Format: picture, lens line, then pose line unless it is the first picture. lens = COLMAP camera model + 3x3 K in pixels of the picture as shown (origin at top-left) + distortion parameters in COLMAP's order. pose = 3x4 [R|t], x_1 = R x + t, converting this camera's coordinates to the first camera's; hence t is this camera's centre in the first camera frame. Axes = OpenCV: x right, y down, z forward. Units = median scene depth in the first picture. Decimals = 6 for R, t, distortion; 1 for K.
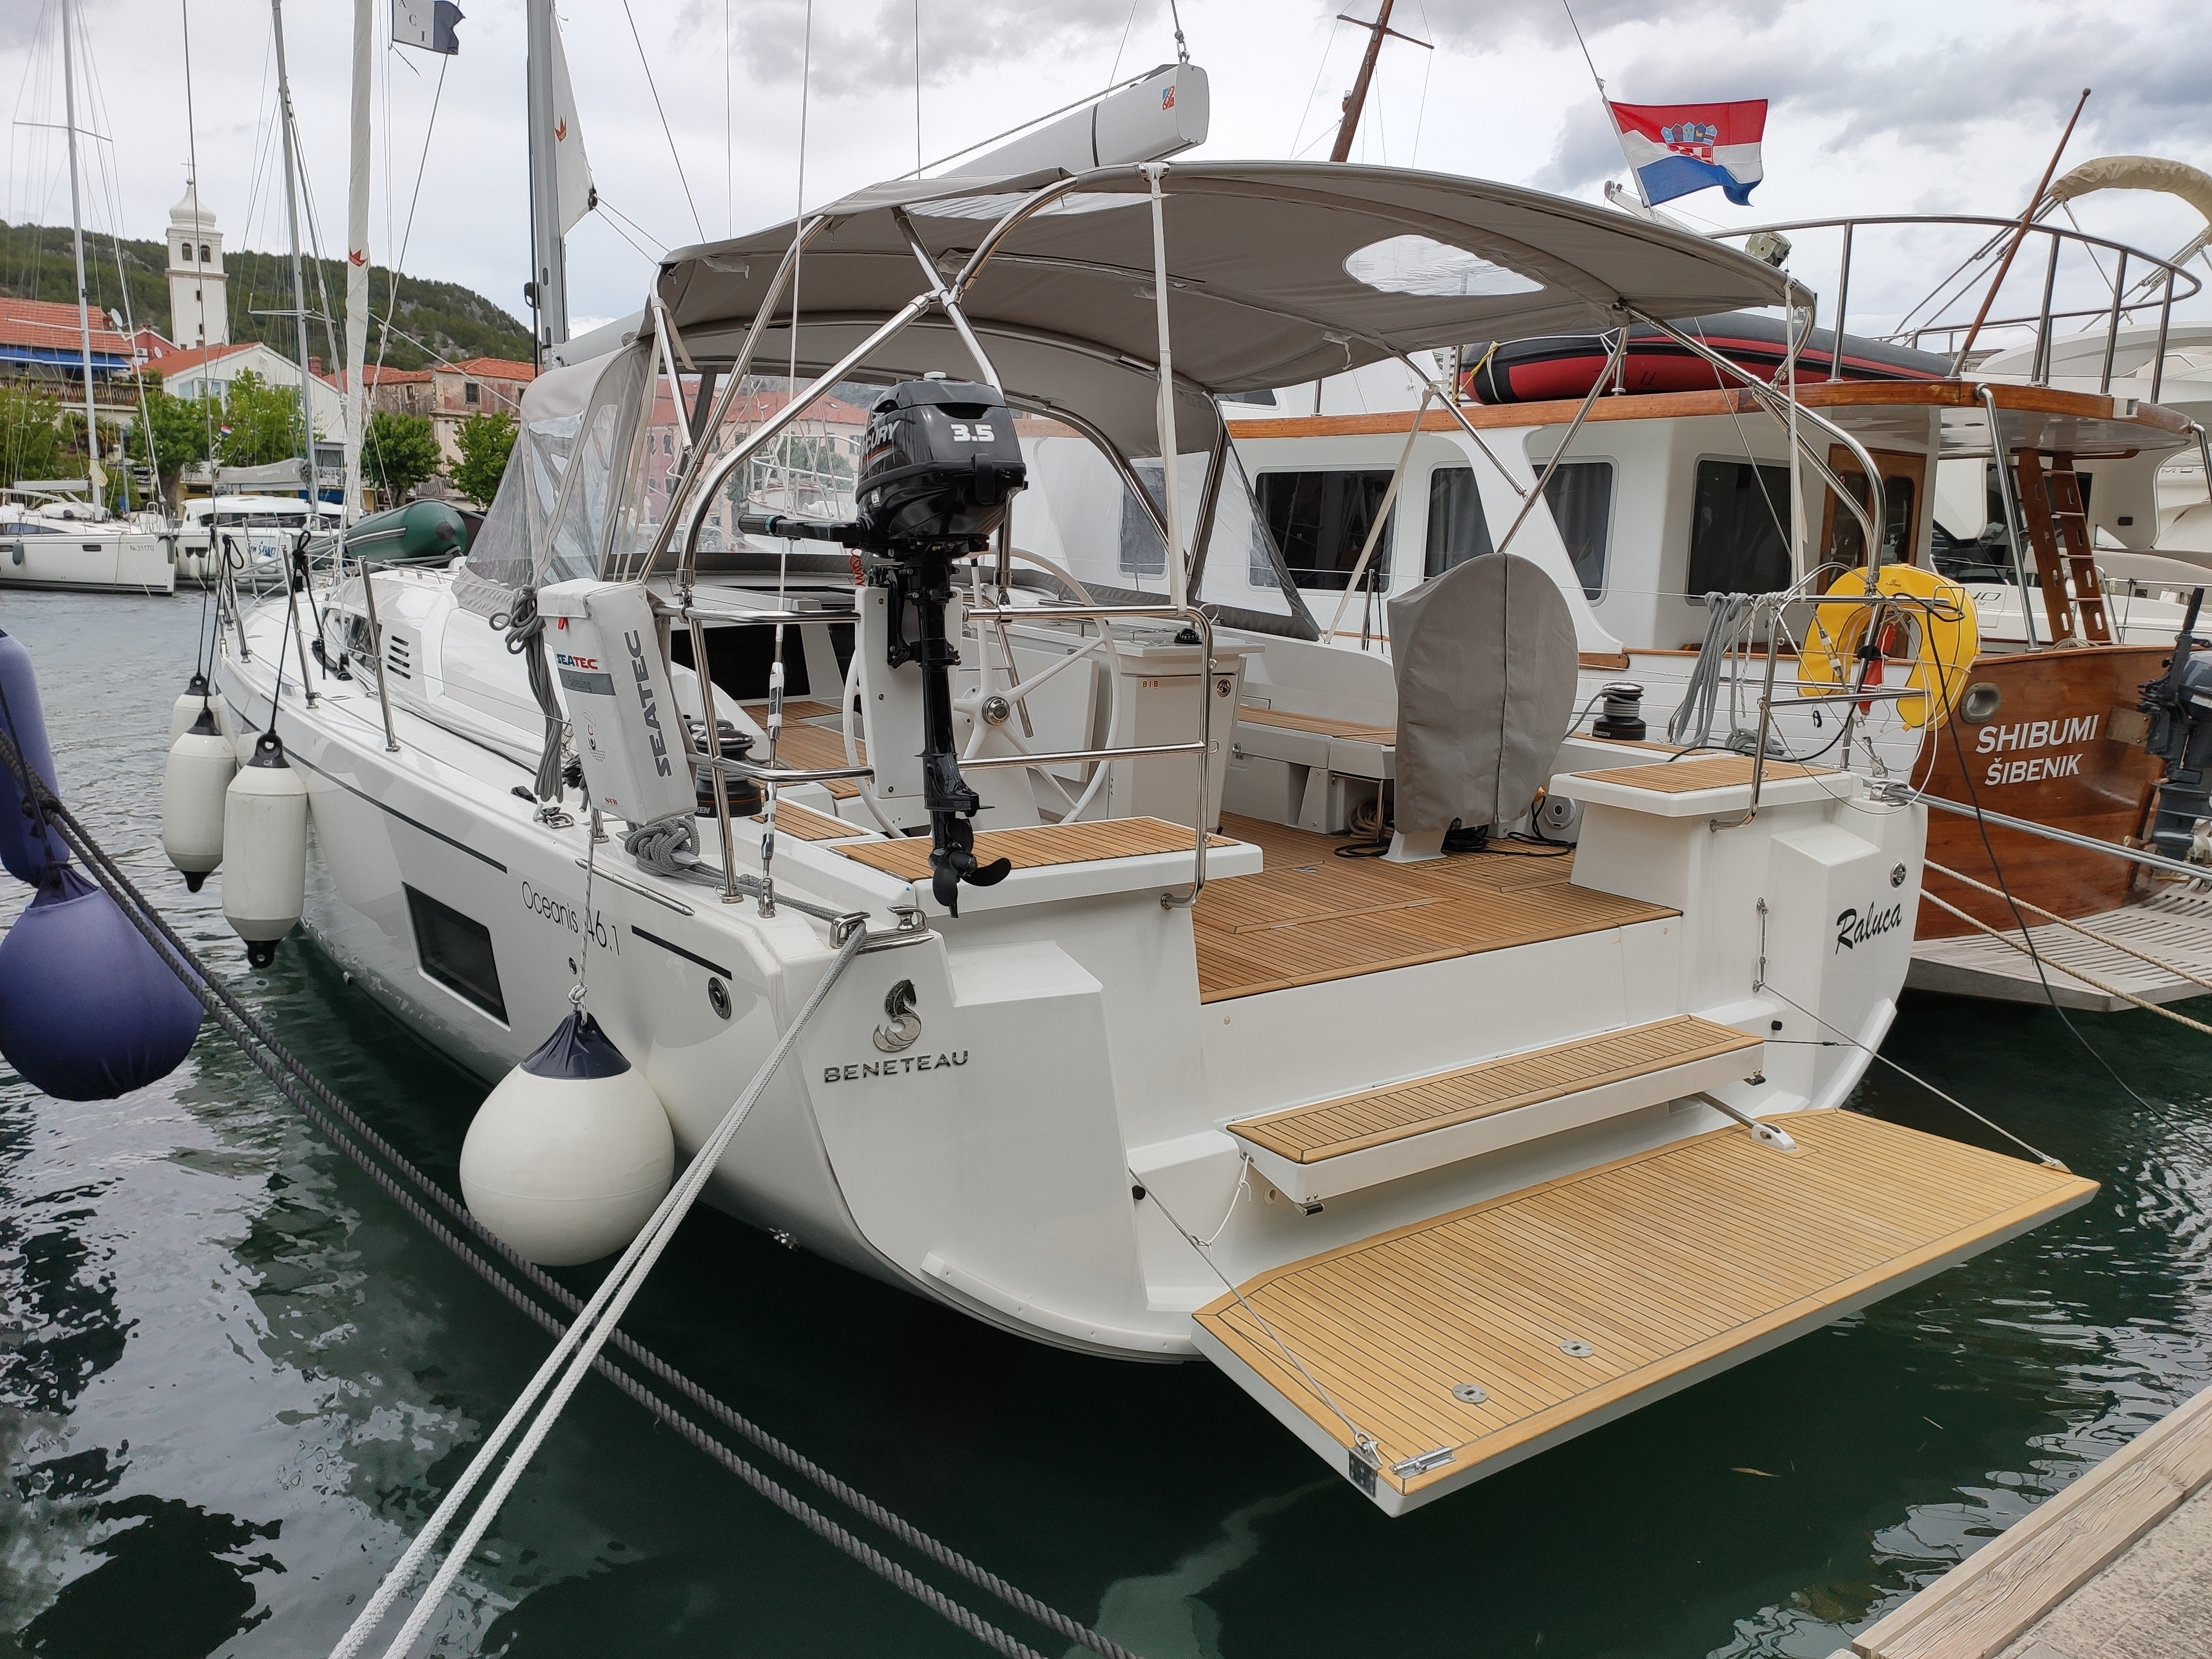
lens RADIAL K [[1645.9, 0, 1106.0], [0, 1645.9, 829.5], [0, 0, 1]] dist [0.074220, -0.087048]
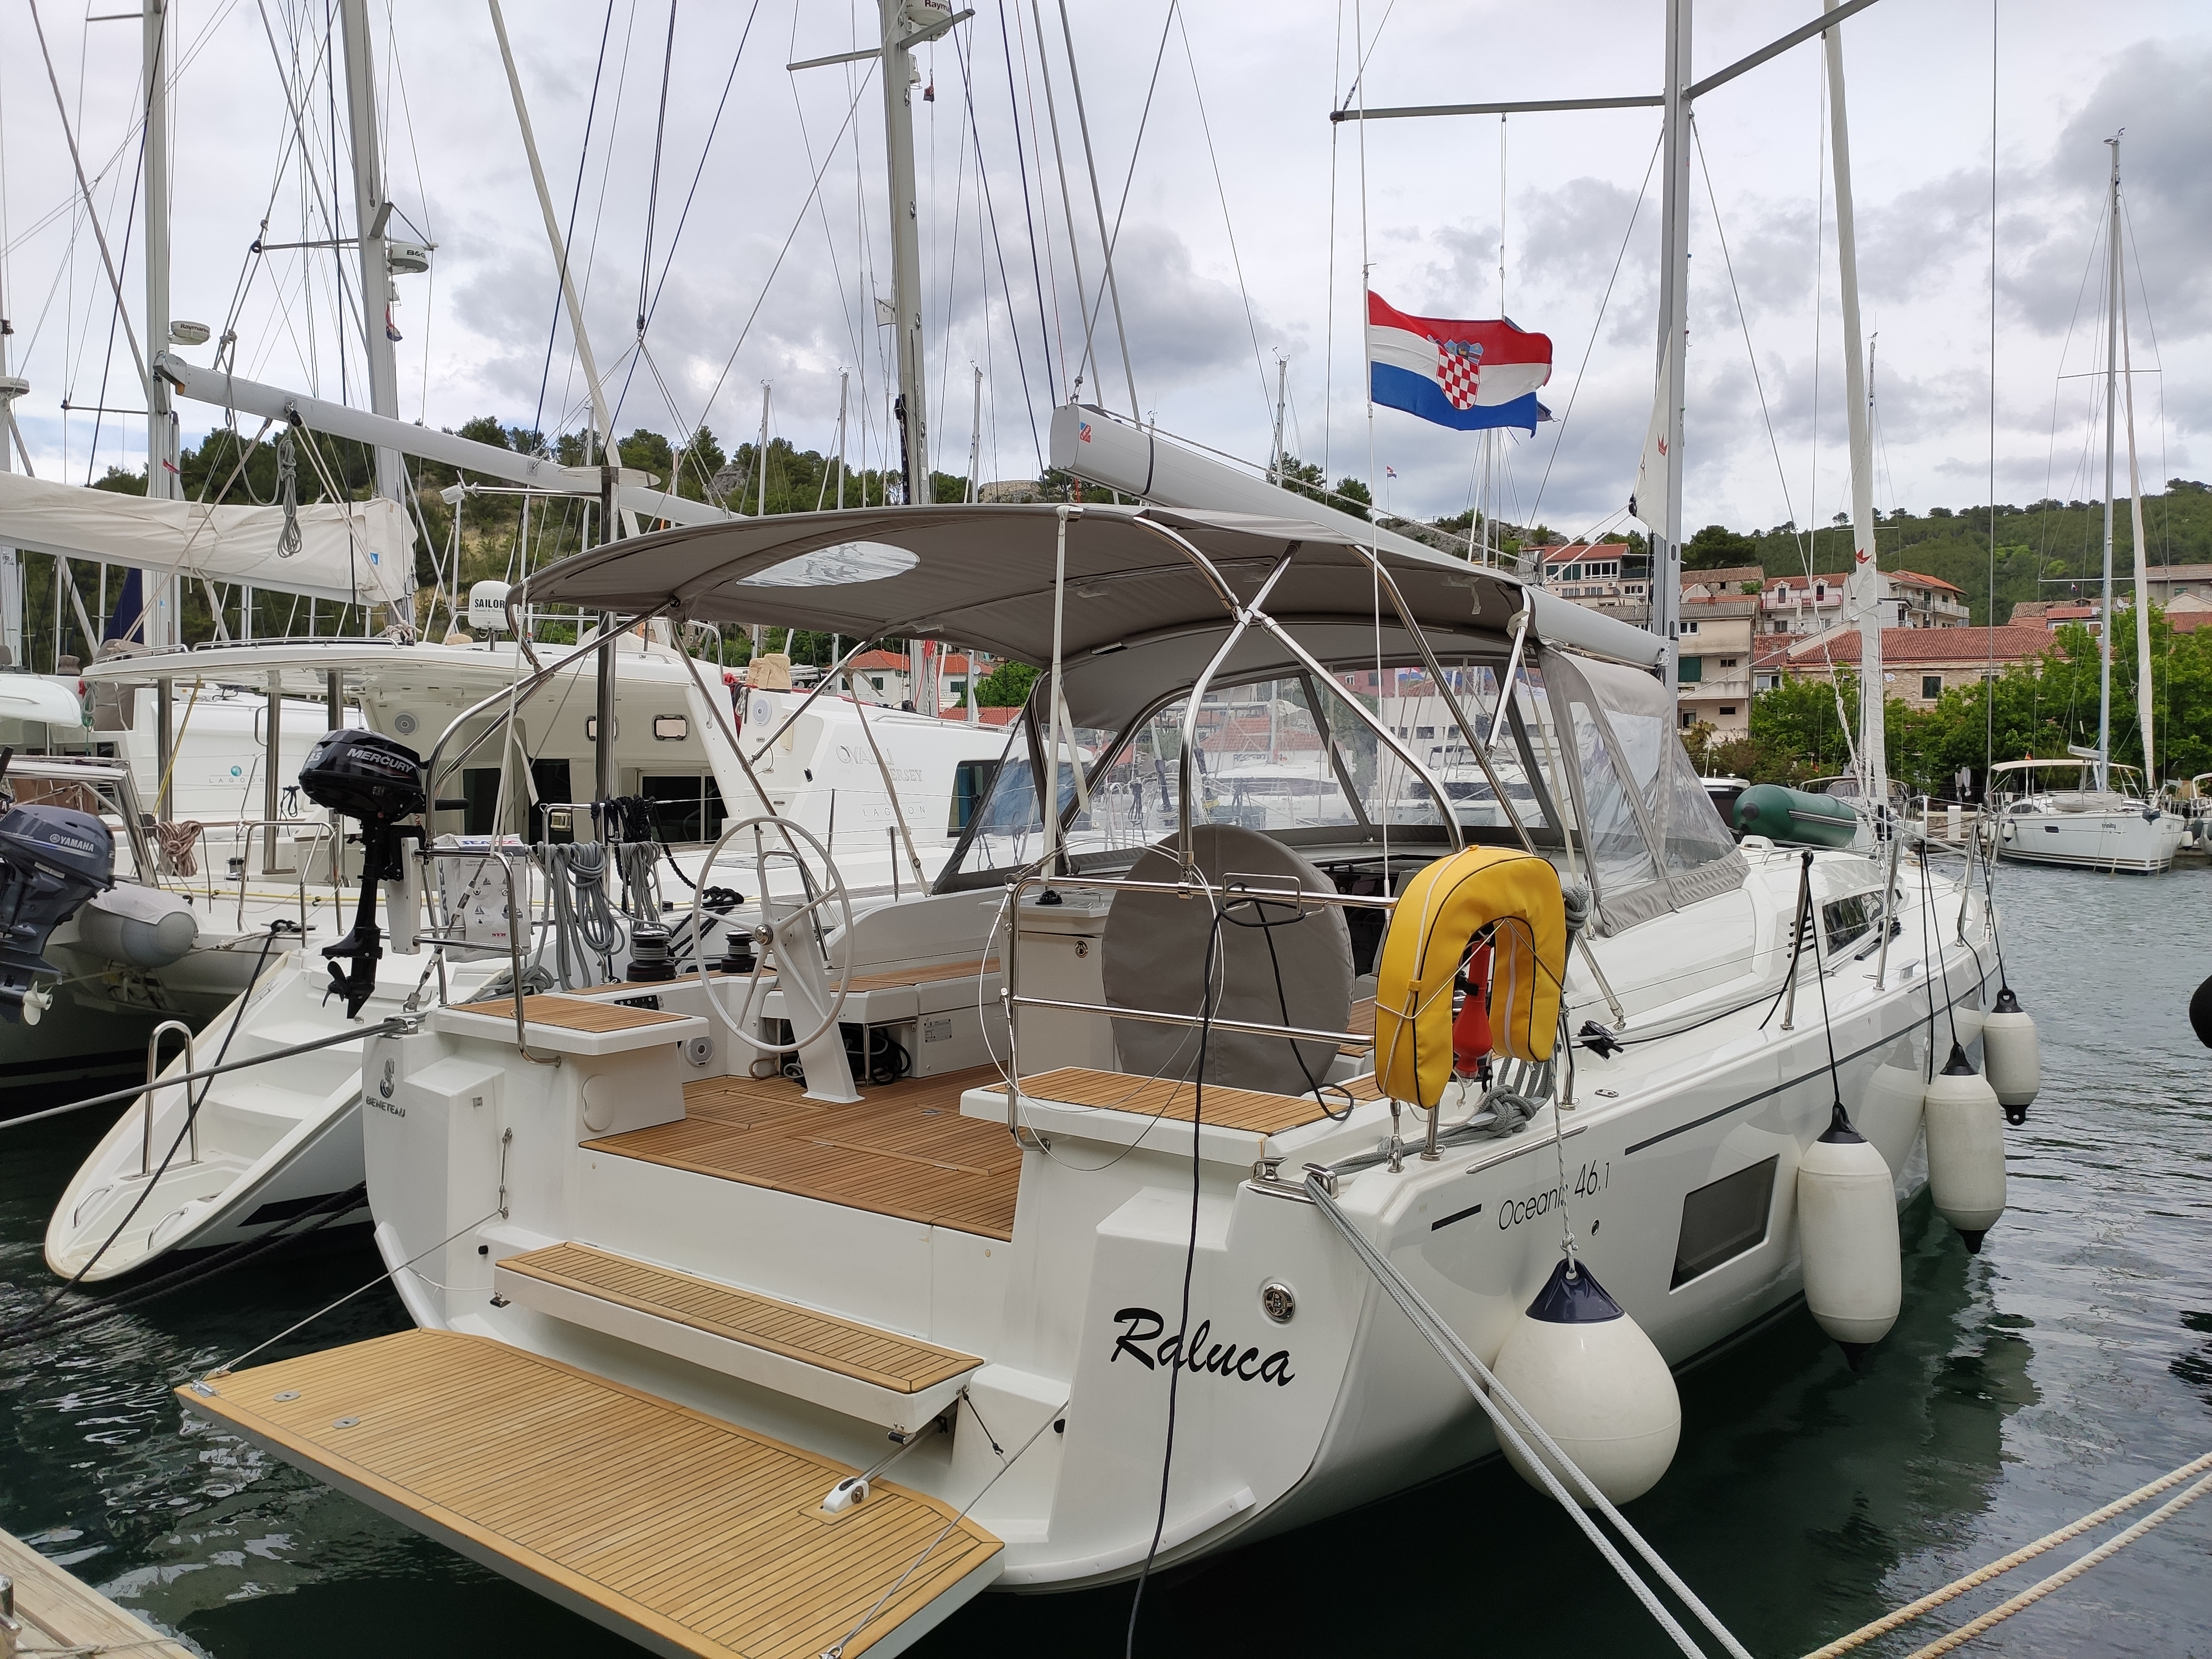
lens RADIAL K [[1645.9, 0, 1106.0], [0, 1645.9, 829.5], [0, 0, 1]] dist [0.074220, -0.087048]
pose [[0.280487, 0.005490, -0.959842, 1.163559], [-0.163019, 0.985729, -0.042000, -0.128761], [0.945913, 0.168253, 0.277379, 0.766303]]
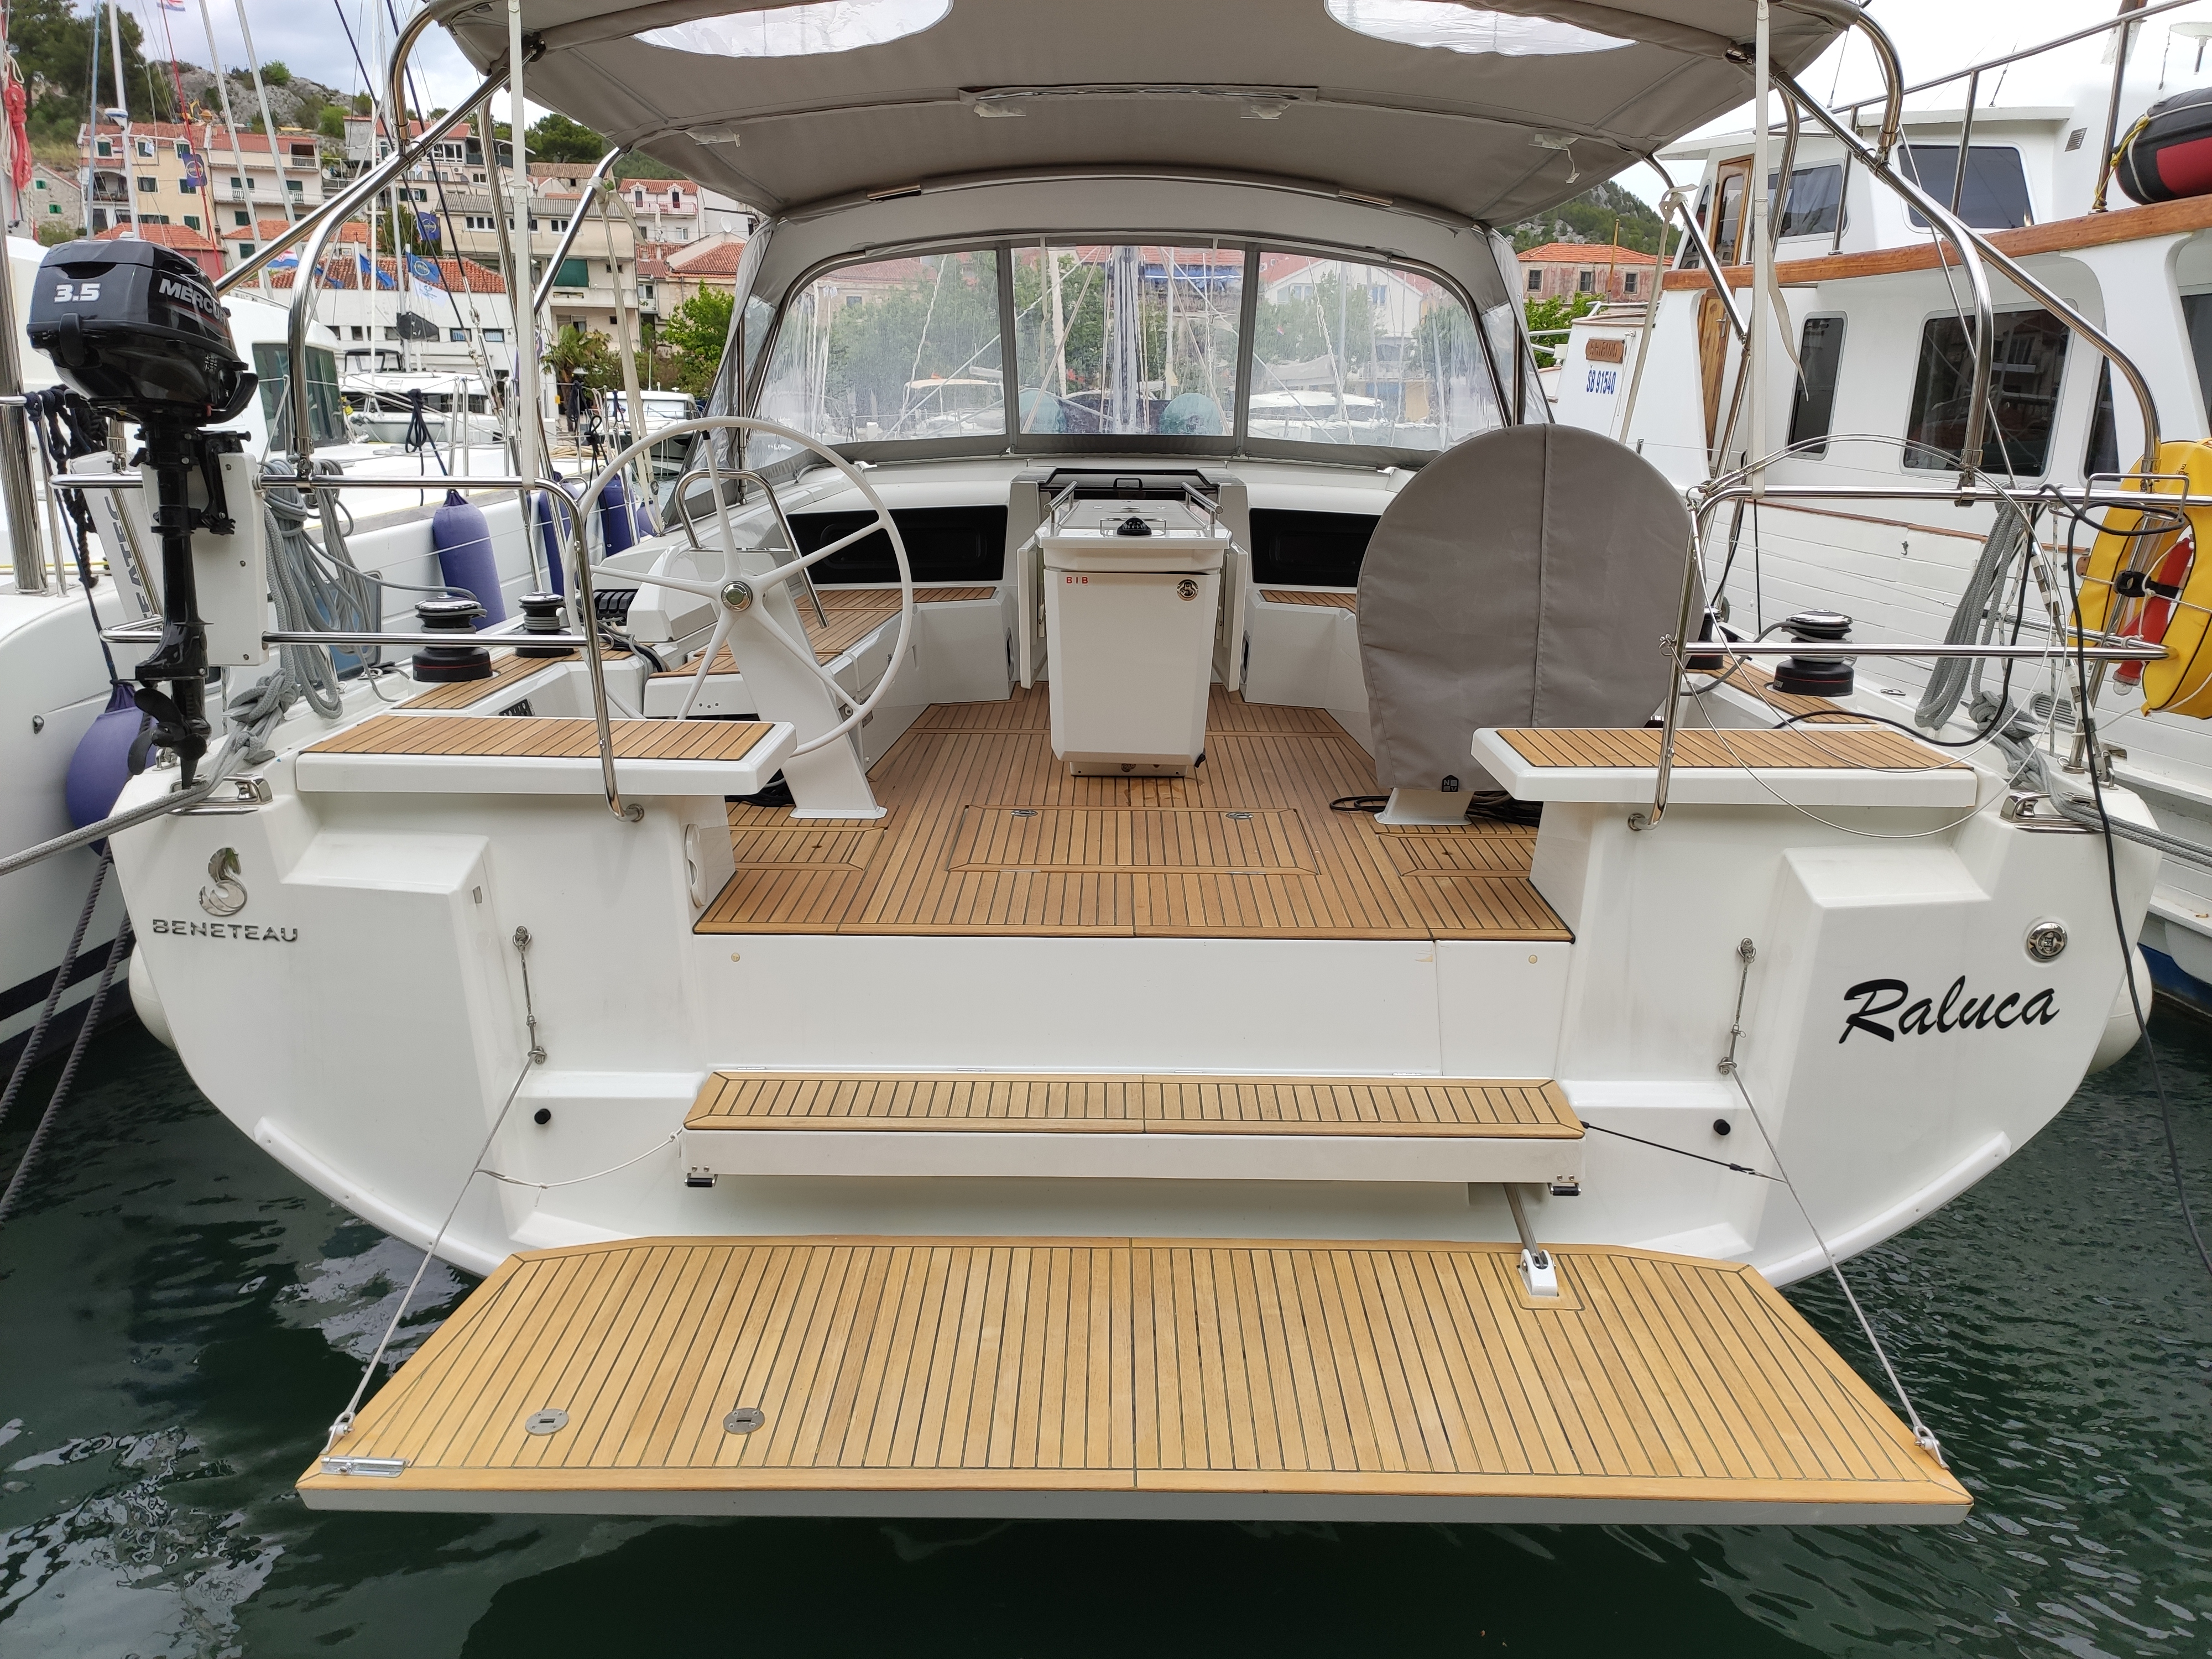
lens RADIAL K [[1645.9, 0, 1106.0], [0, 1645.9, 829.5], [0, 0, 1]] dist [0.074220, -0.087048]
pose [[0.809780, 0.131752, -0.571749, 0.577658], [-0.094184, 0.991014, 0.094972, -0.043645], [0.579125, -0.023057, 0.814913, 0.307060]]
